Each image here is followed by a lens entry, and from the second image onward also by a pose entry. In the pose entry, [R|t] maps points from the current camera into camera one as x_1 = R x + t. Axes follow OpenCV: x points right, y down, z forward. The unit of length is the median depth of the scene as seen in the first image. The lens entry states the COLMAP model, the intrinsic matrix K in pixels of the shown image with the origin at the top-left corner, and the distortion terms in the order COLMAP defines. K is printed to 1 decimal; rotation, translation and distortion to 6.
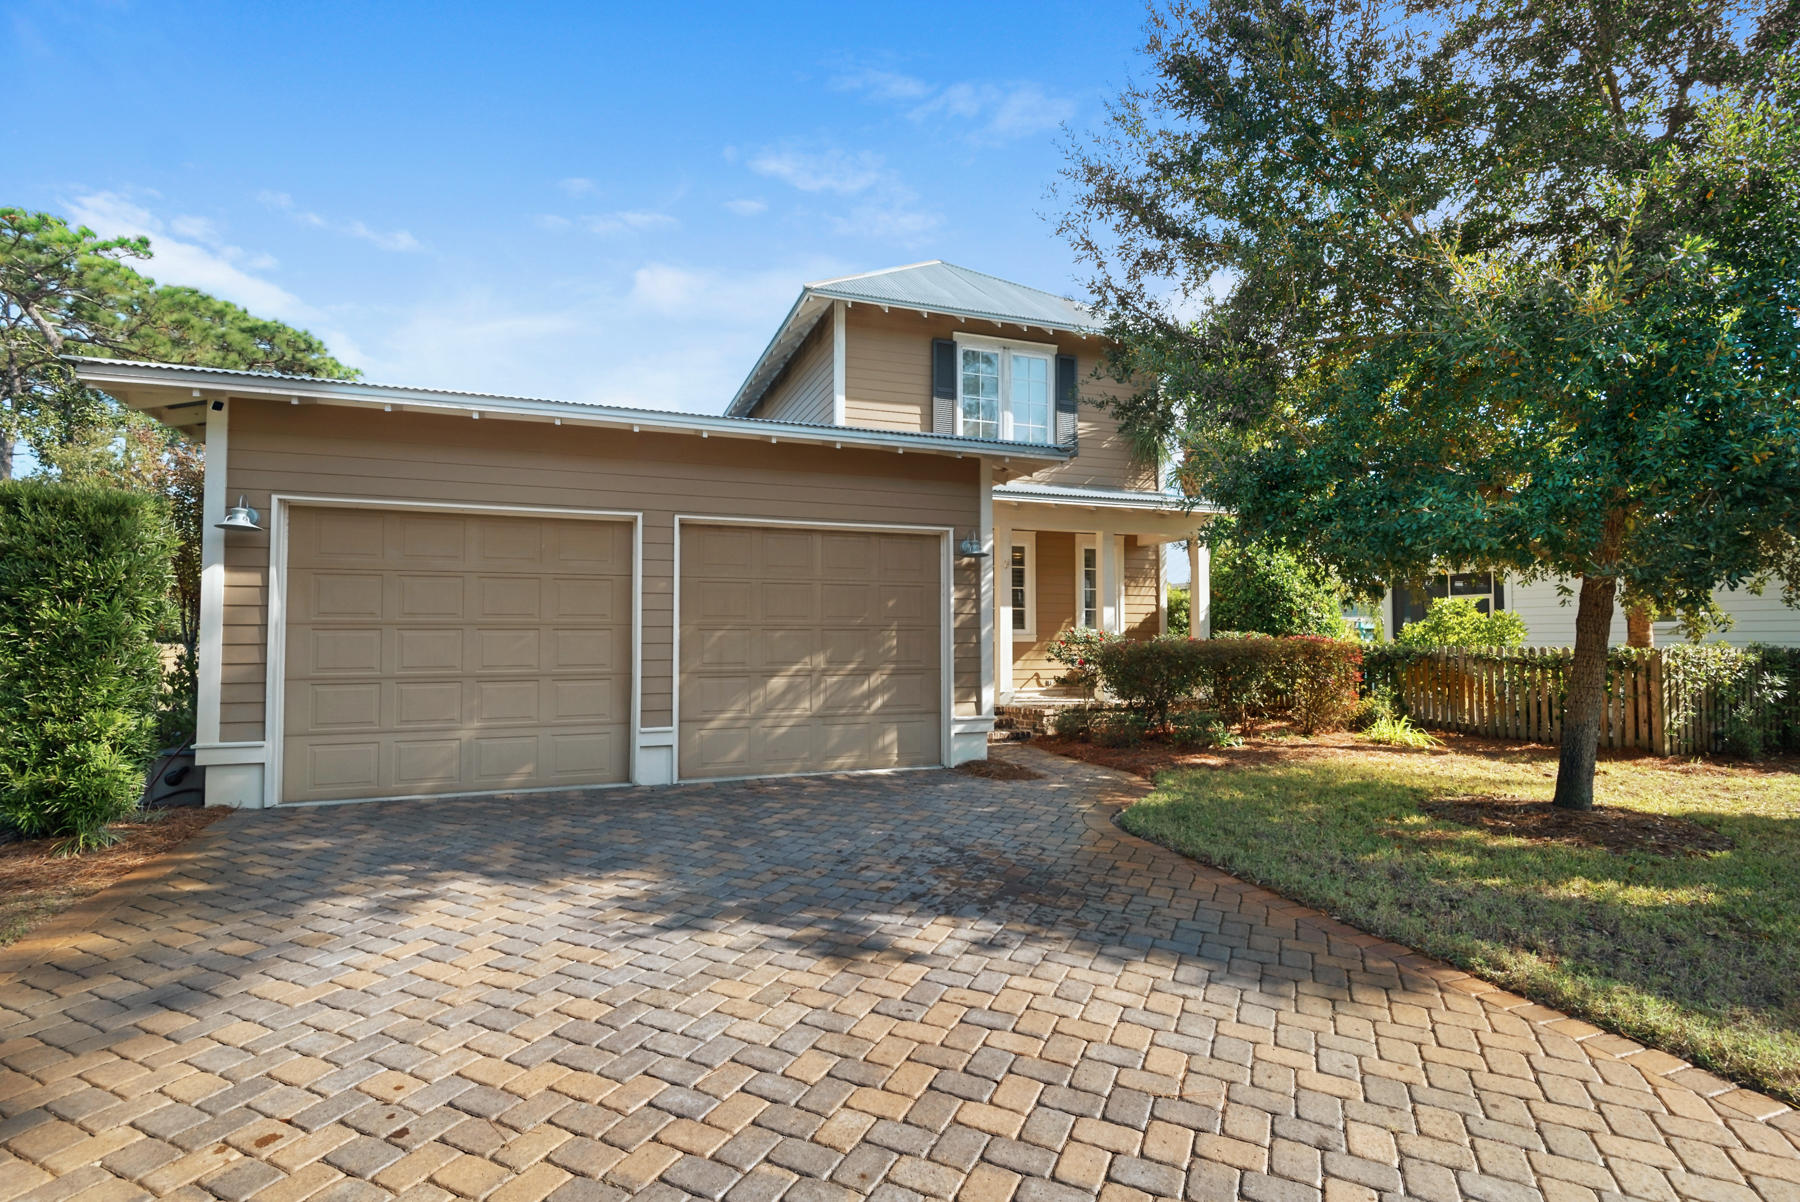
lens RADIAL K [[948.2, 0, 900.0], [0, 948.2, 601.0], [0, 0, 1]] dist [-0.000280, -0.000013]
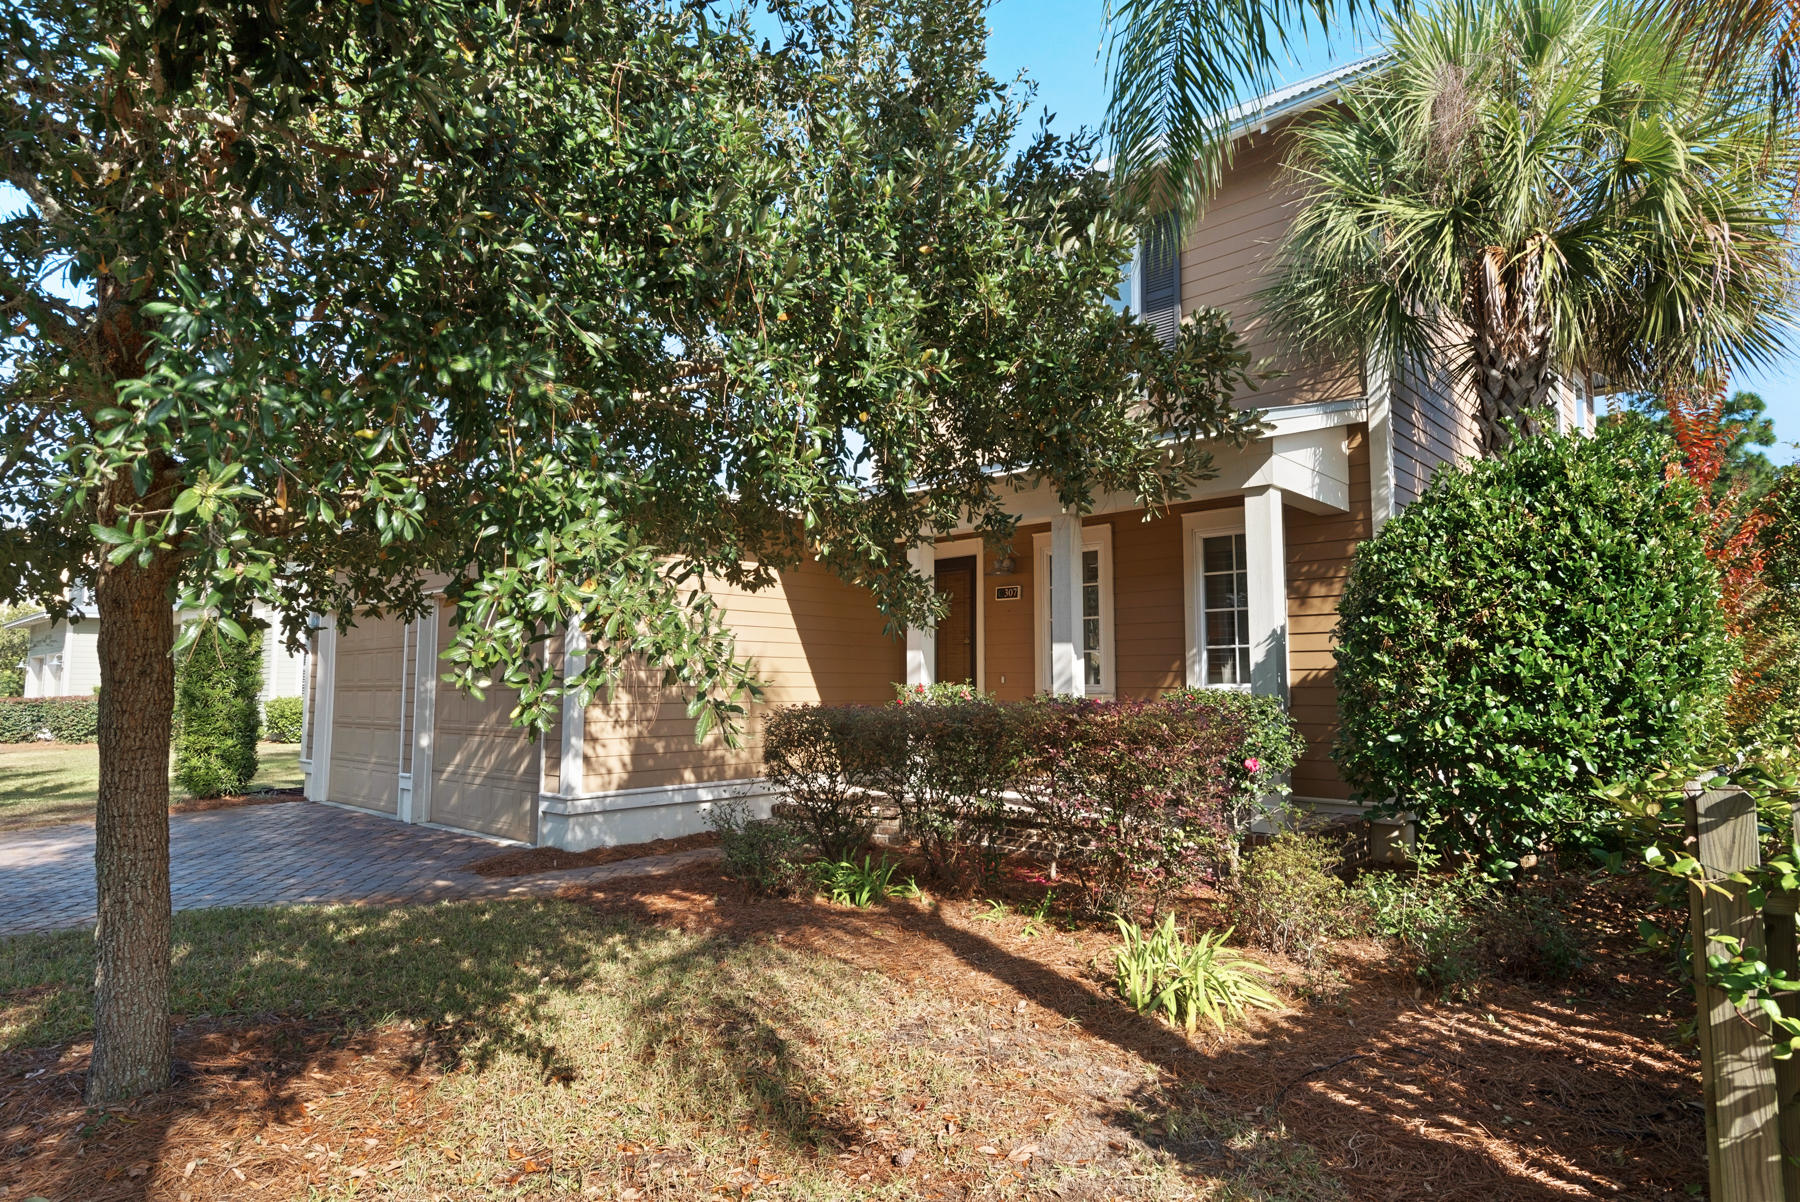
lens RADIAL K [[978.5, 0, 900.0], [0, 978.5, 601.0], [0, 0, 1]] dist [0.010250, -0.000125]
pose [[0.425445, -0.077920, -0.901624, 0.664961], [0.031529, 0.996958, -0.071282, 0.018200], [0.904435, 0.001900, 0.426607, 0.627074]]
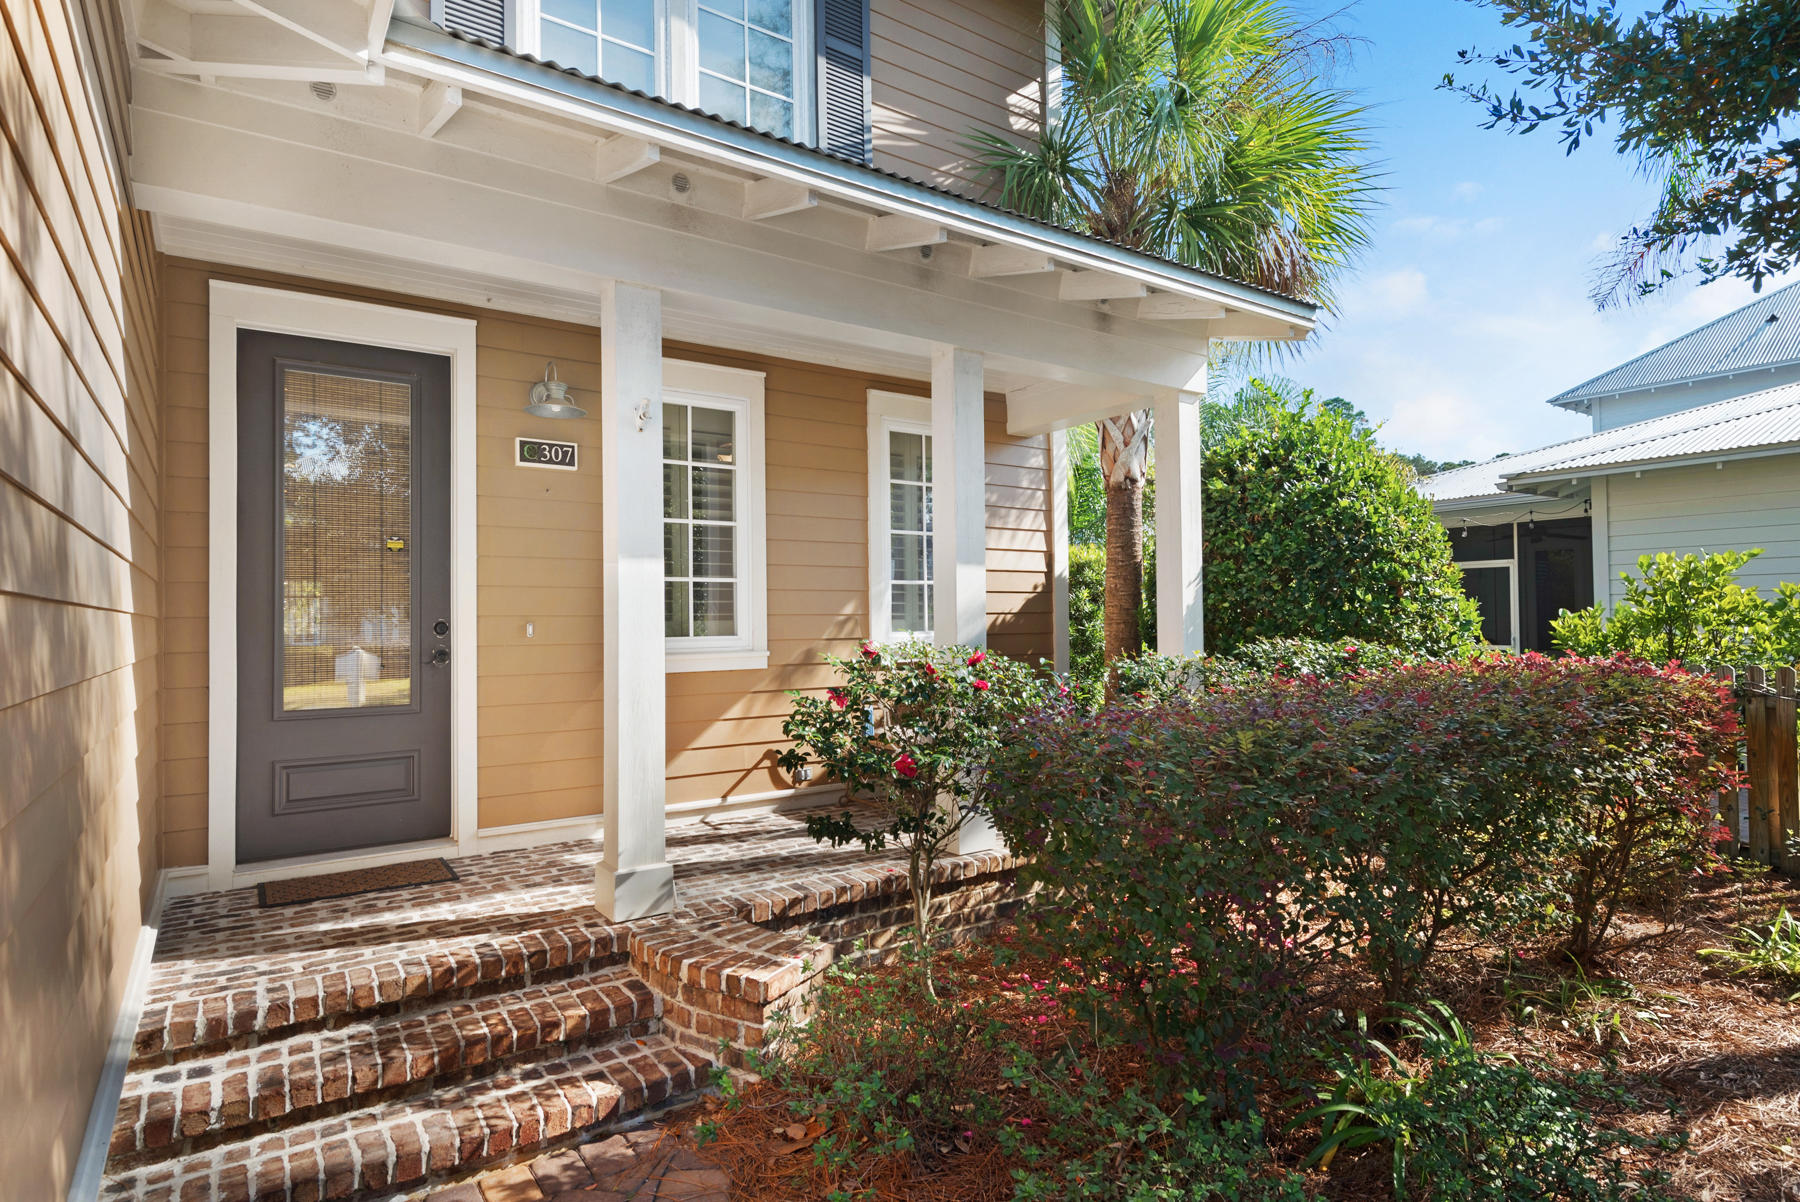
lens RADIAL K [[959.6, 0, 900.0], [0, 959.6, 601.0], [0, 0, 1]] dist [-0.000349, -0.000017]
pose [[0.970904, -0.004219, 0.239433, 0.107436], [0.001236, 0.999920, 0.012605, 0.013009], [-0.239467, -0.011942, 0.970831, 0.640290]]
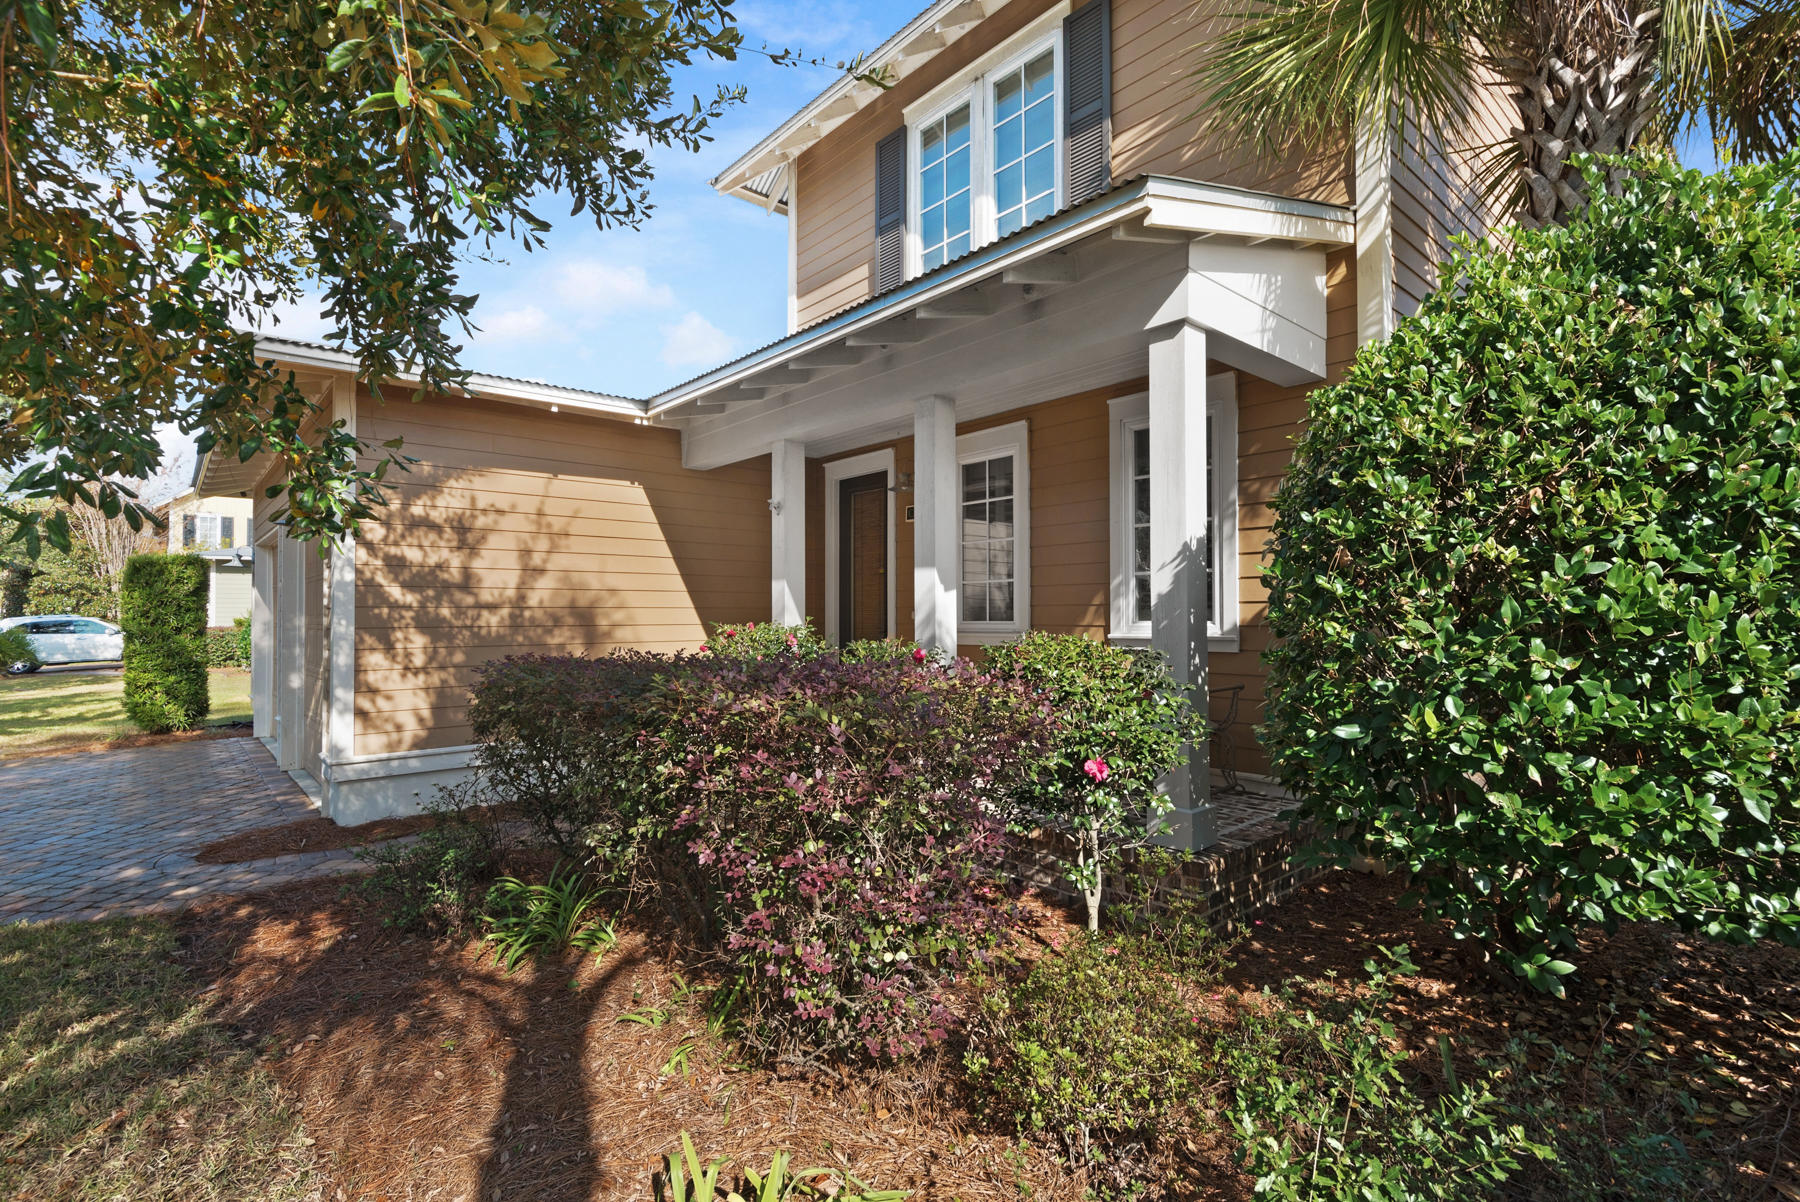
lens RADIAL K [[839.0, 0, 900.0], [0, 839.0, 601.0], [0, 0, 1]] dist [0.001660, -0.008681]
pose [[0.338775, -0.014856, -0.940750, 0.536239], [0.037652, 0.999288, -0.002221, 0.019556], [0.940114, -0.034669, 0.339093, 0.811903]]
